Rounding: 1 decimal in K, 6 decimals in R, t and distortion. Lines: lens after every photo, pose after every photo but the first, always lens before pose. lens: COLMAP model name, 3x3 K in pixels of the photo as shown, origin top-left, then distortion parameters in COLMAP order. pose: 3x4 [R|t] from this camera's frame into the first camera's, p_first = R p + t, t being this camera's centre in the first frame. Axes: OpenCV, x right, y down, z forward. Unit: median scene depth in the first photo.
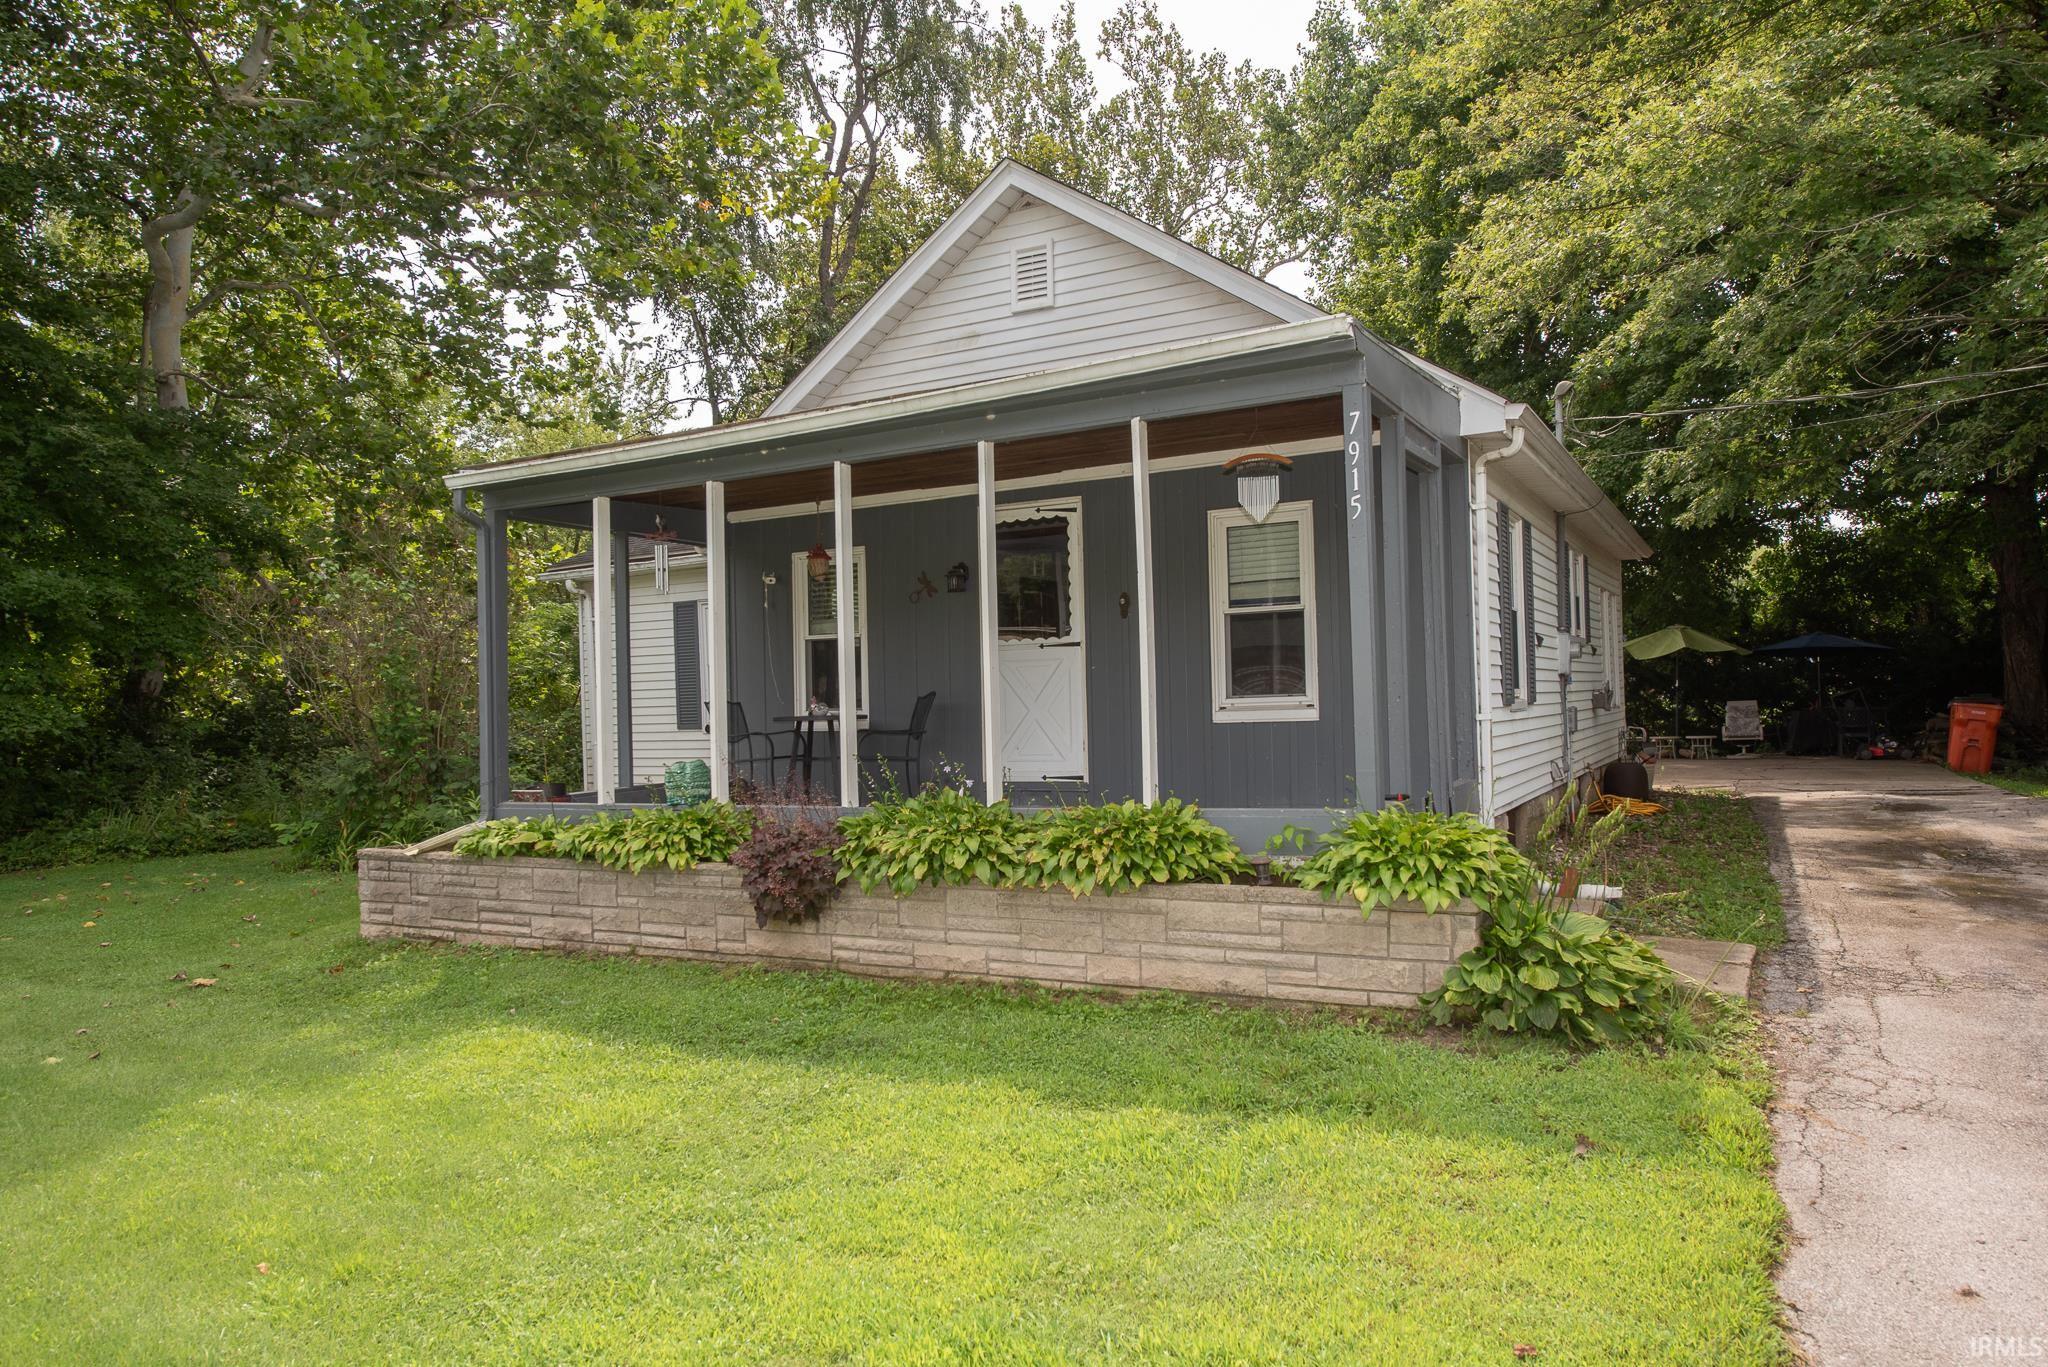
lens RADIAL K [[1349.0, 0, 1024.0], [0, 1349.0, 683.5], [0, 0, 1]] dist [0.007398, -0.005477]
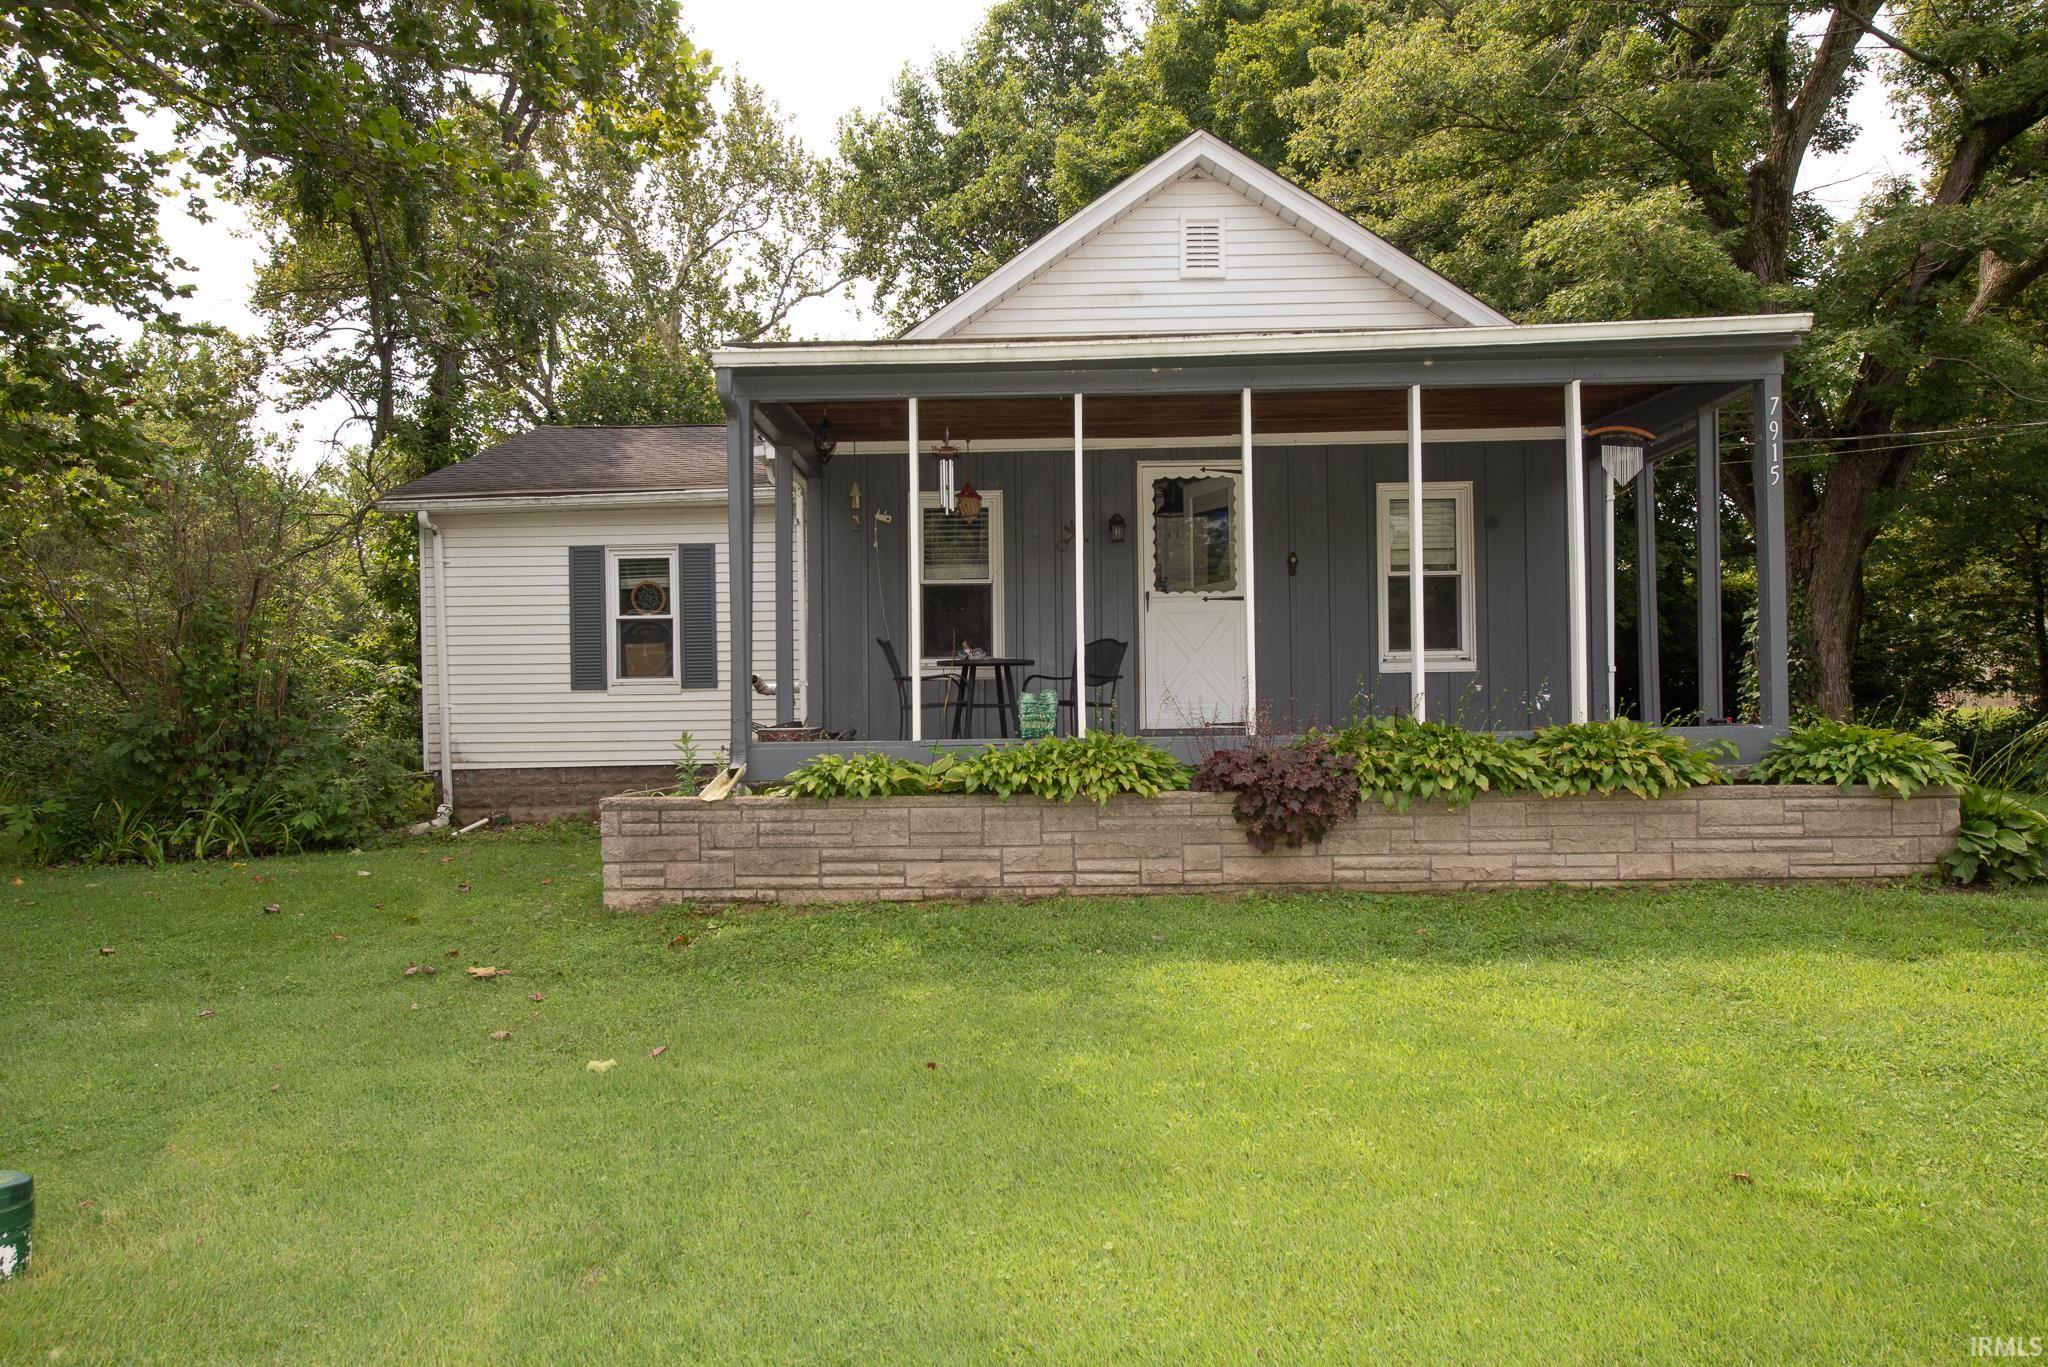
lens RADIAL K [[1251.3, 0, 1024.0], [0, 1251.3, 683.5], [0, 0, 1]] dist [0.000455, -0.000319]
pose [[0.884959, 0.024362, 0.465031, -0.682137], [-0.018586, 0.999683, -0.017001, 0.069161], [-0.465297, 0.006402, 0.885131, 0.251263]]
